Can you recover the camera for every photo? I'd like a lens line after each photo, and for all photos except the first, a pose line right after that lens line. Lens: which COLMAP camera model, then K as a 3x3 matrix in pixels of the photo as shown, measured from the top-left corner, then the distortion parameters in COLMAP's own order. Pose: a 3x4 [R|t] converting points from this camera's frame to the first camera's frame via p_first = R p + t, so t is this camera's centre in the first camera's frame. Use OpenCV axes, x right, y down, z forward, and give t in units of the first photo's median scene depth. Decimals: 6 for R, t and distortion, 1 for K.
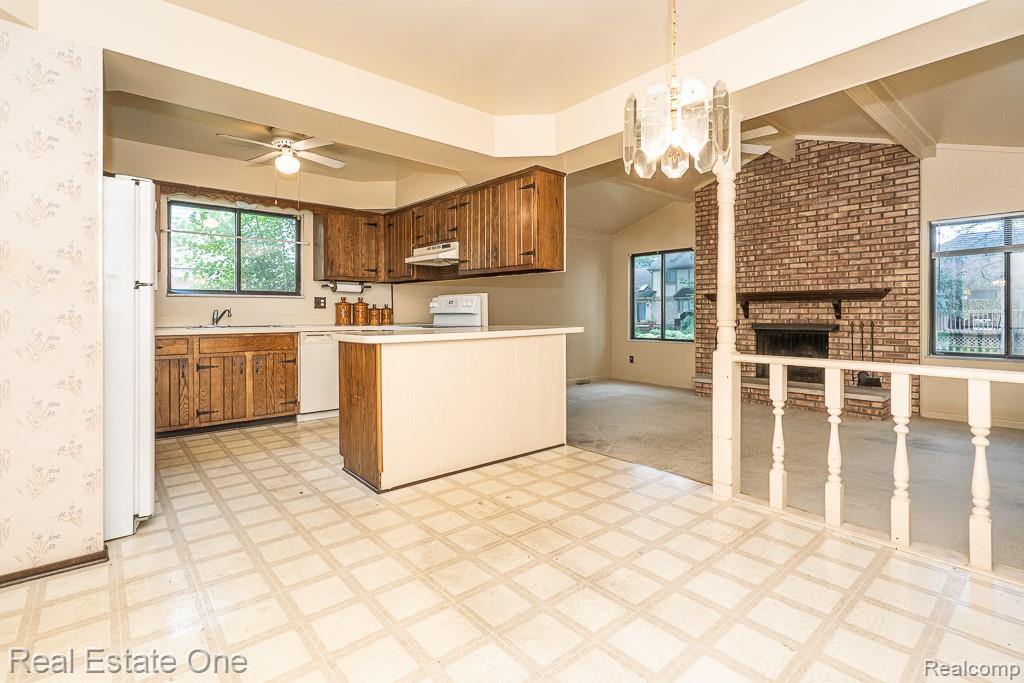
lens RADIAL K [[498.6, 0, 512.8], [0, 498.6, 324.0], [0, 0, 1]] dist [0.000977, 0.000135]
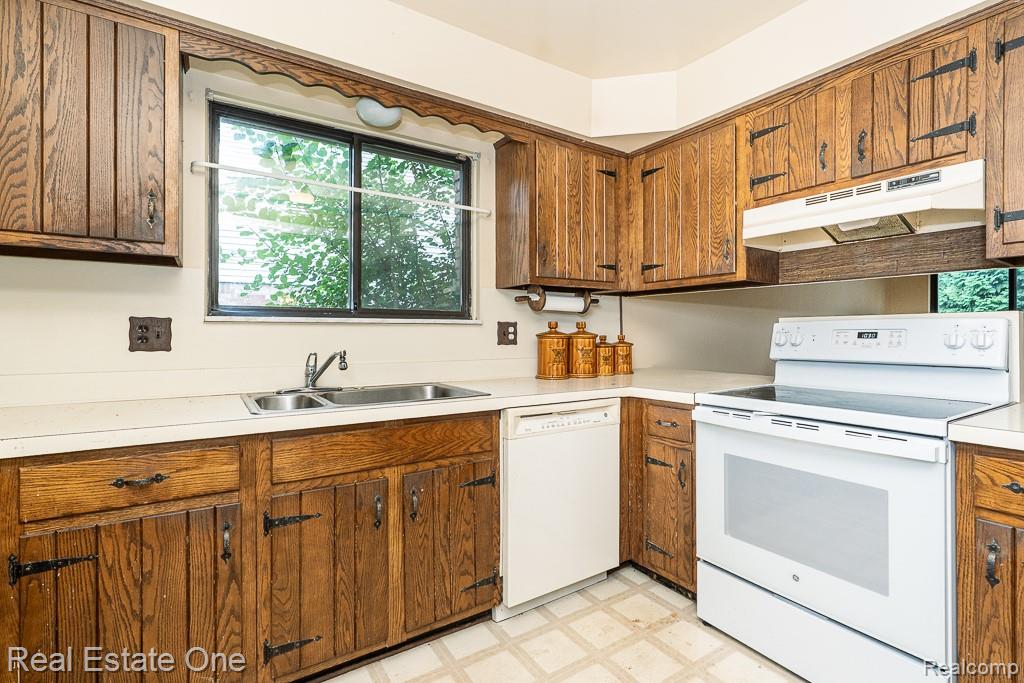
lens RADIAL K [[473.9, 0, 510.4], [0, 473.9, 349.1], [0, 0, 1]] dist [0.000982, 0.000032]
pose [[0.991587, 0.006130, -0.129297, -0.347308], [-0.004774, 0.999930, 0.010790, -0.034450], [0.129354, -0.010082, 0.991547, 0.573620]]
